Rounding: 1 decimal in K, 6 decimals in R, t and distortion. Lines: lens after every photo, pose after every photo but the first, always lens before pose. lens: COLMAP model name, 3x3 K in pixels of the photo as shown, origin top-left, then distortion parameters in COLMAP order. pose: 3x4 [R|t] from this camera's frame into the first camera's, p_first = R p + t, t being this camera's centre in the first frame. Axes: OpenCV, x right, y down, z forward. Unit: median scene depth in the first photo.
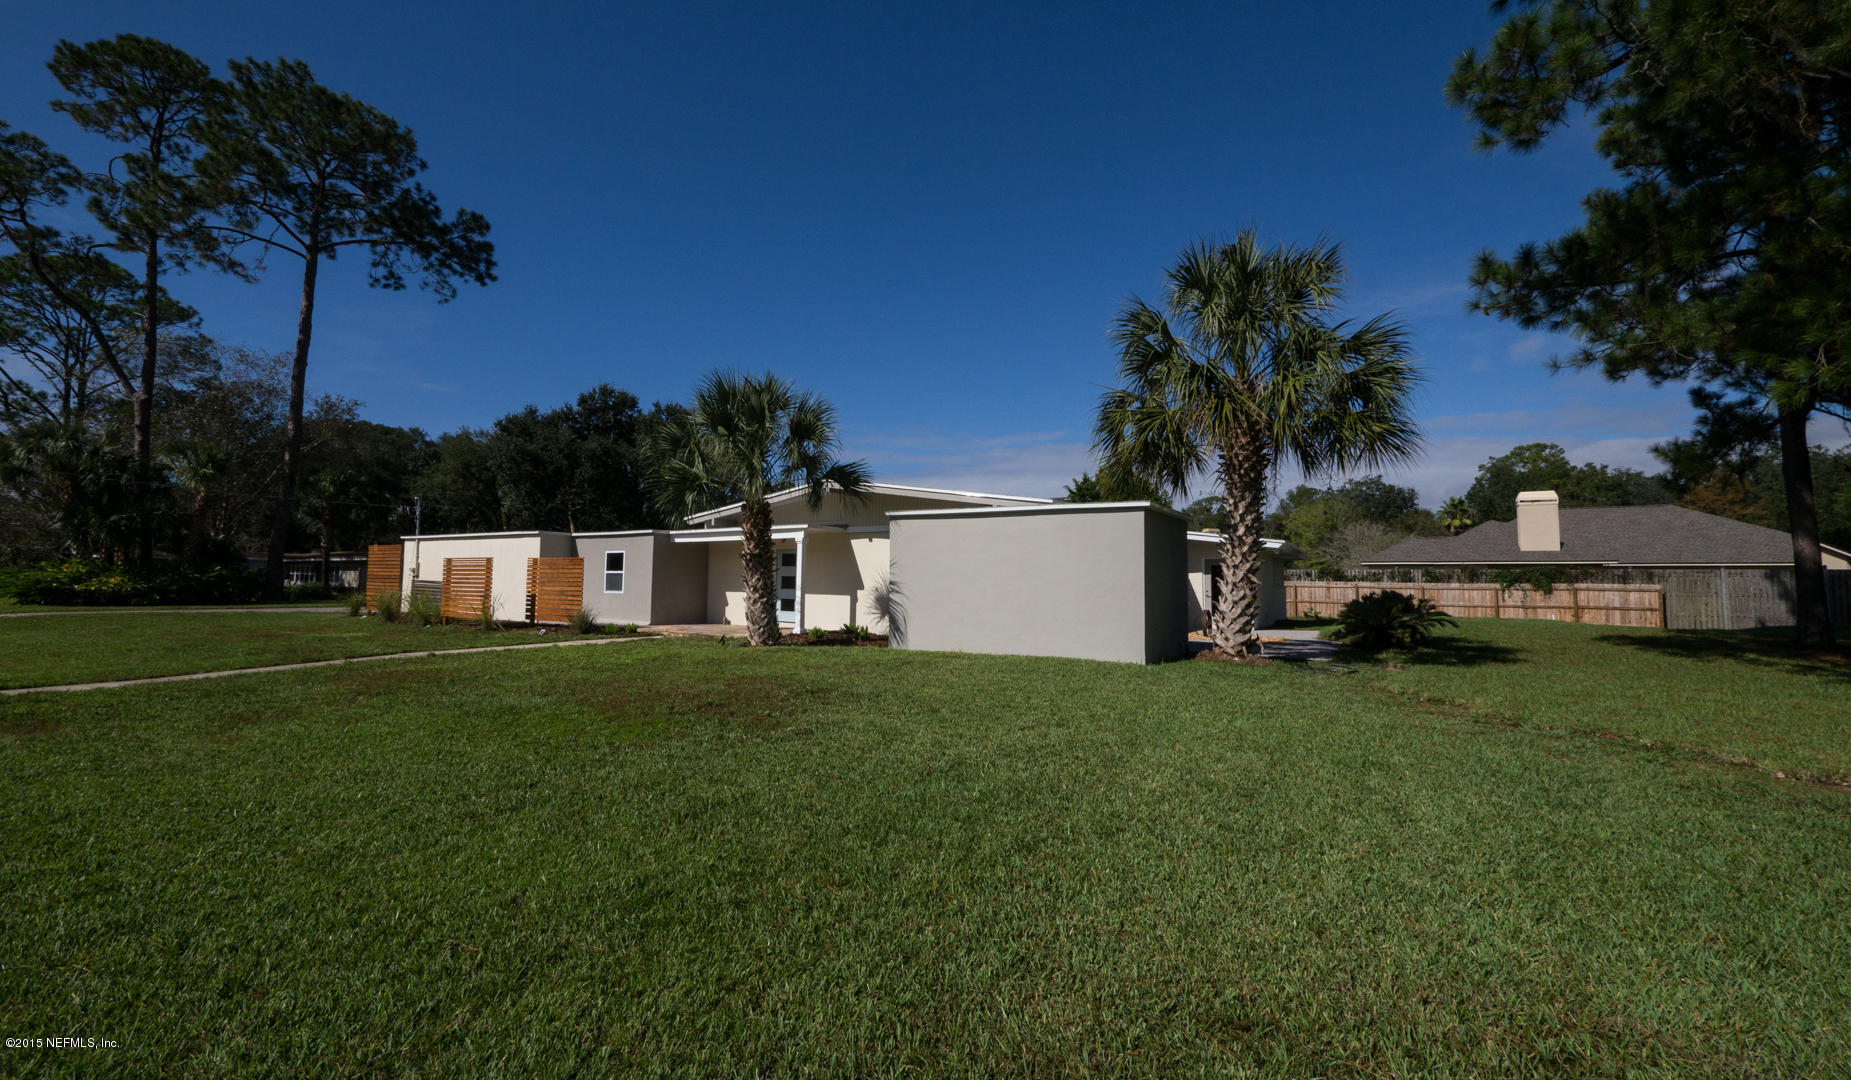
lens RADIAL K [[749.2, 0, 925.5], [0, 749.2, 536.3], [0, 0, 1]] dist [-0.007236, 0.001661]
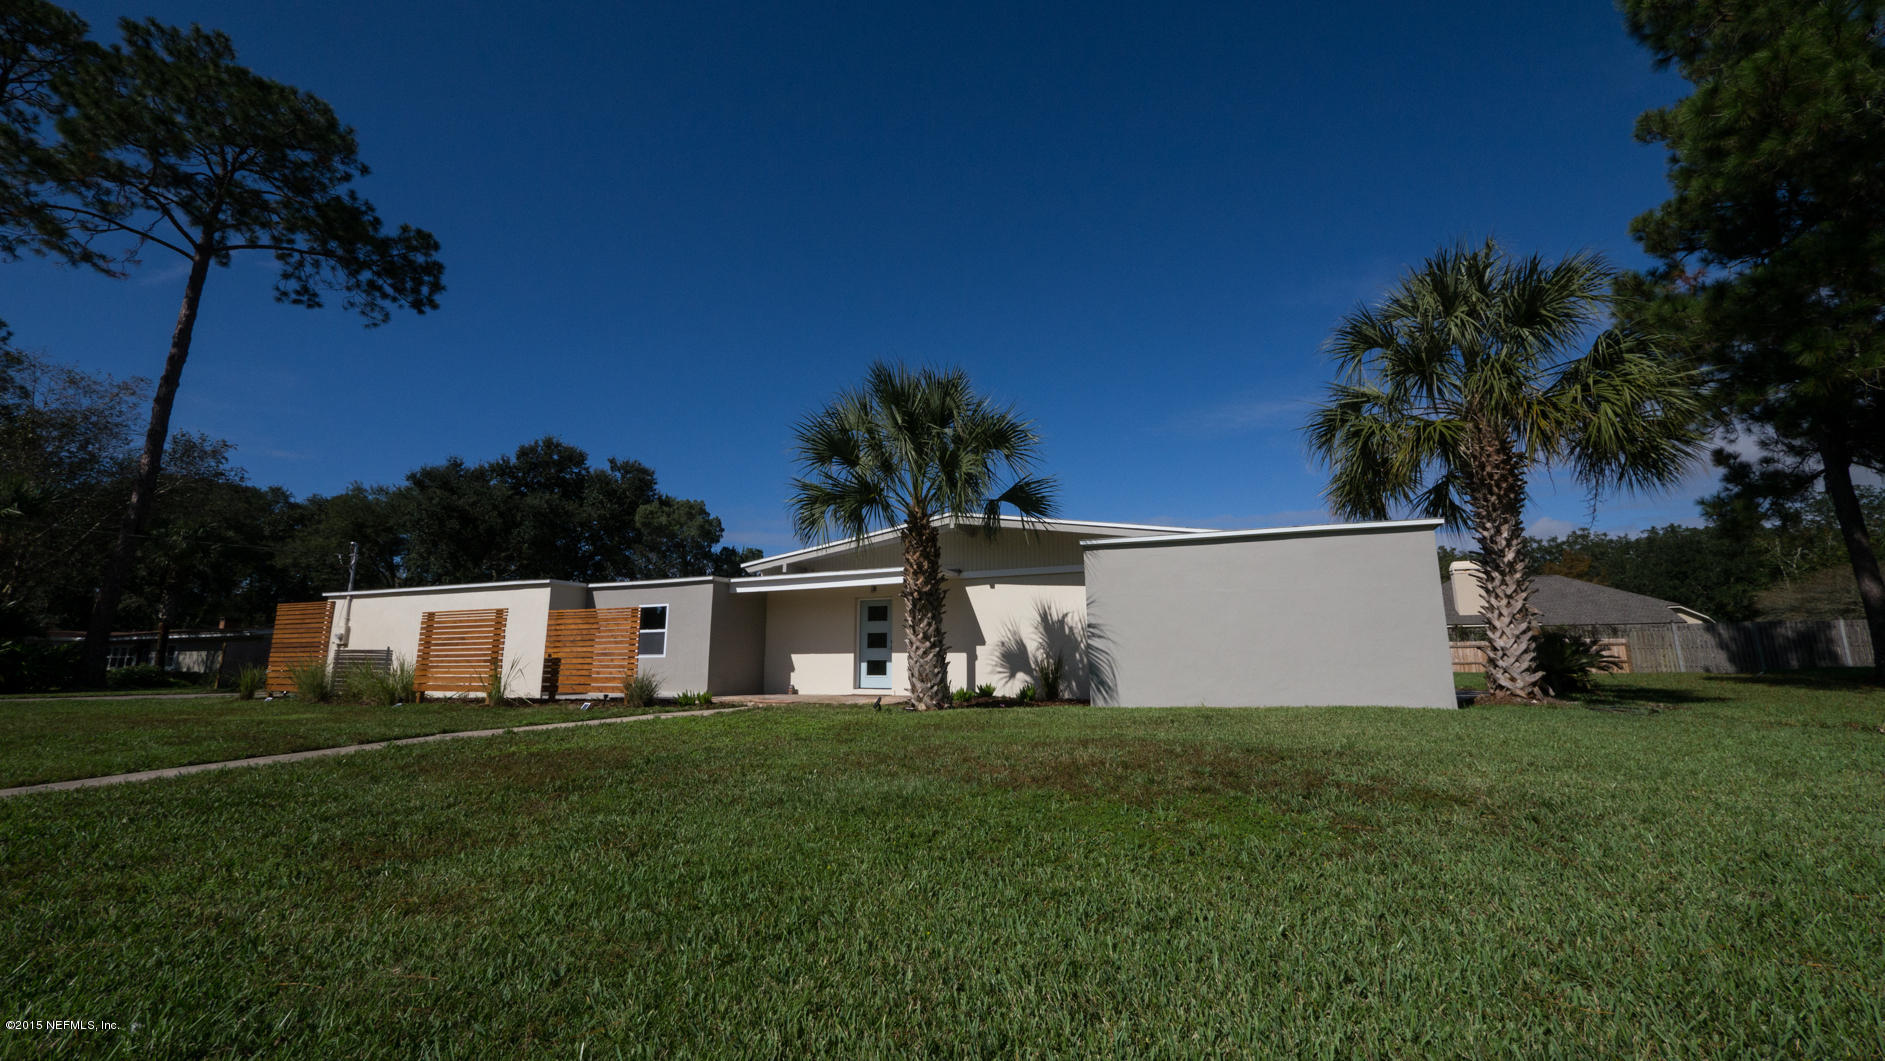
lens RADIAL K [[718.6, 0, 943.7], [0, 718.6, 534.8], [0, 0, 1]] dist [-0.008114, 0.000606]
pose [[0.981450, 0.015616, 0.191080, -0.177006], [0.007904, 0.992534, -0.121713, 0.028428], [-0.191554, 0.120965, 0.973999, 0.126203]]
